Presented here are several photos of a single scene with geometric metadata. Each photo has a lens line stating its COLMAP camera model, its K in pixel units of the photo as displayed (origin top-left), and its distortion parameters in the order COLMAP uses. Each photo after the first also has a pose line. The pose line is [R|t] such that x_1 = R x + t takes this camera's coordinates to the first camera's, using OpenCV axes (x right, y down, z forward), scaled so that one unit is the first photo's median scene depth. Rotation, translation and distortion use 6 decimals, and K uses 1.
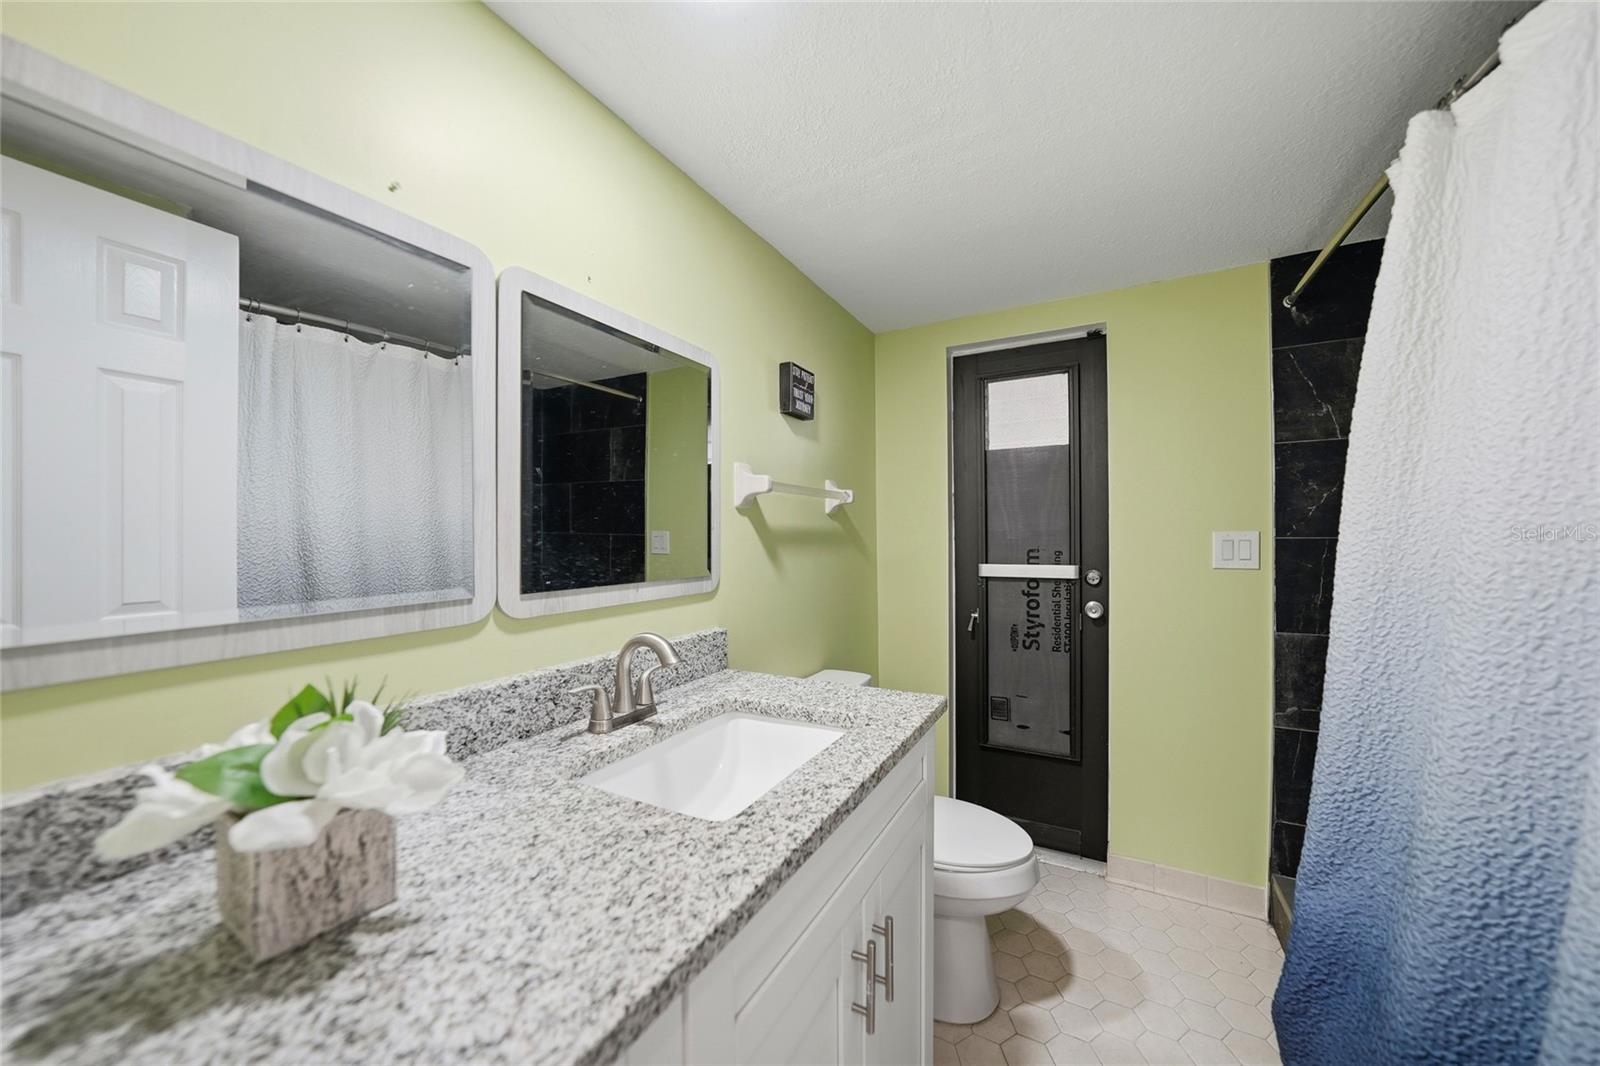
lens RADIAL K [[561.0, 0, 802.4], [0, 561.0, 536.6], [0, 0, 1]] dist [-0.021018, 0.002527]
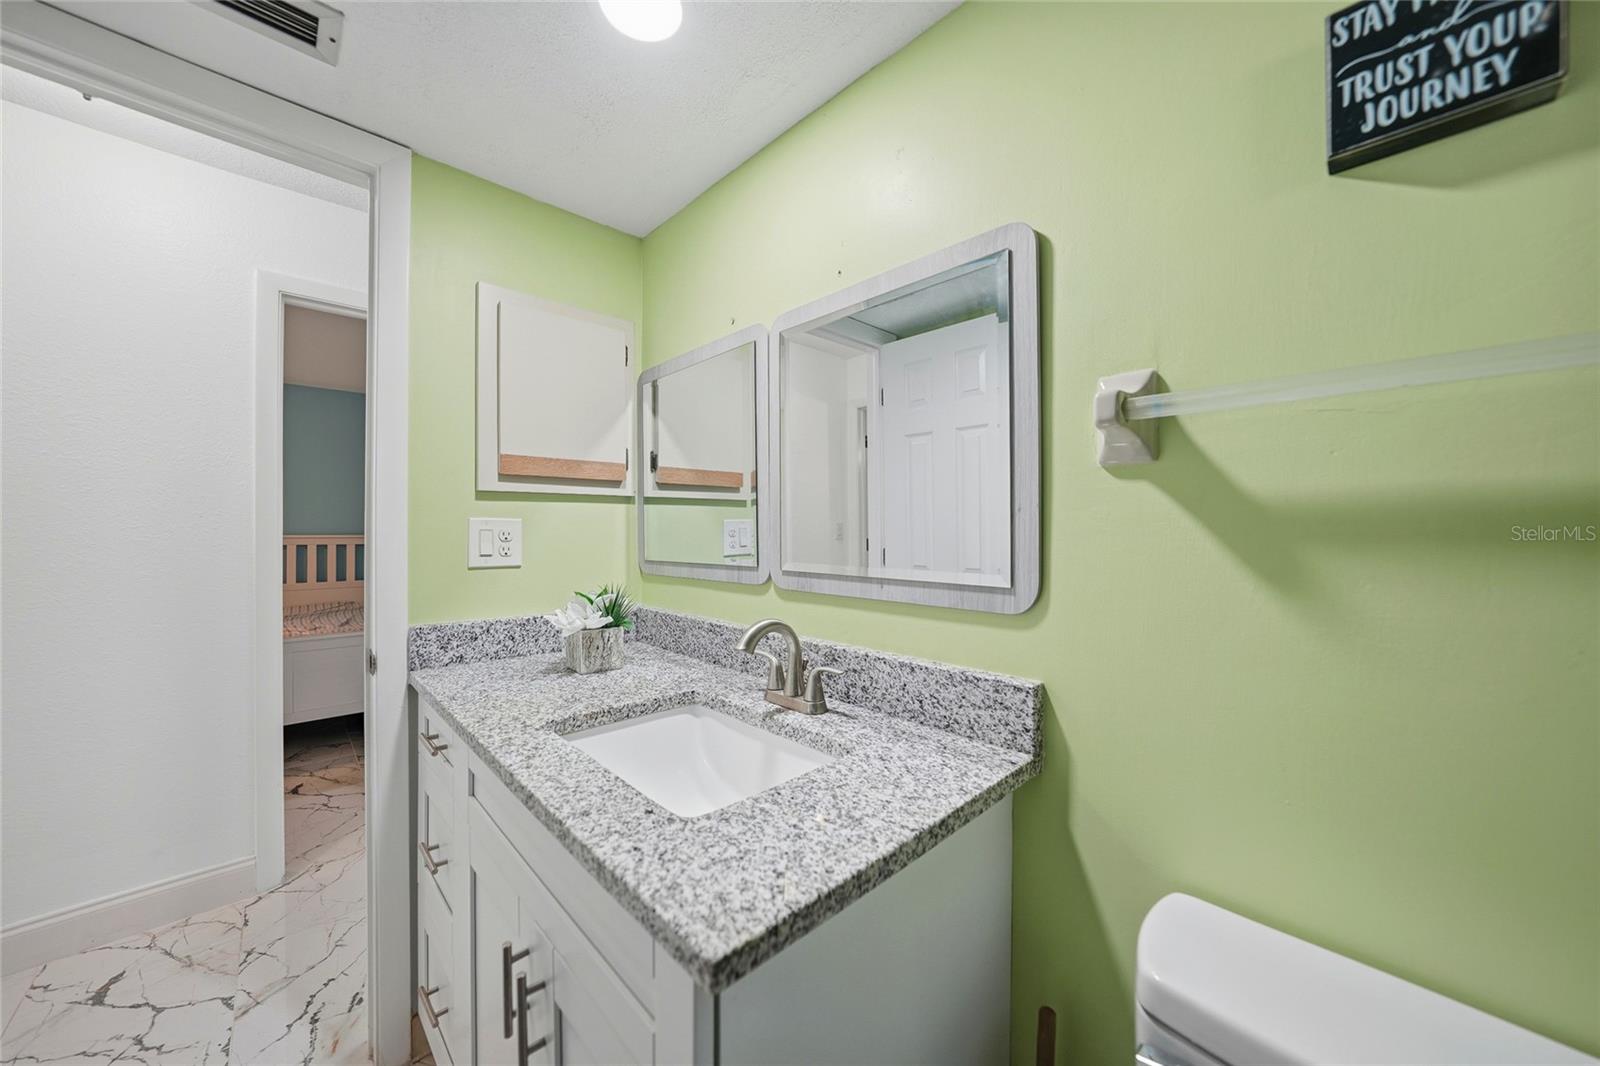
lens RADIAL K [[561.0, 0, 800.3], [0, 561.0, 527.7], [0, 0, 1]] dist [-0.021018, 0.002527]
pose [[-0.294686, 0.000453, -0.955594, 0.683046], [0.000456, 1.000000, 0.000333, 0.004952], [0.955594, -0.000338, -0.294686, 1.355685]]
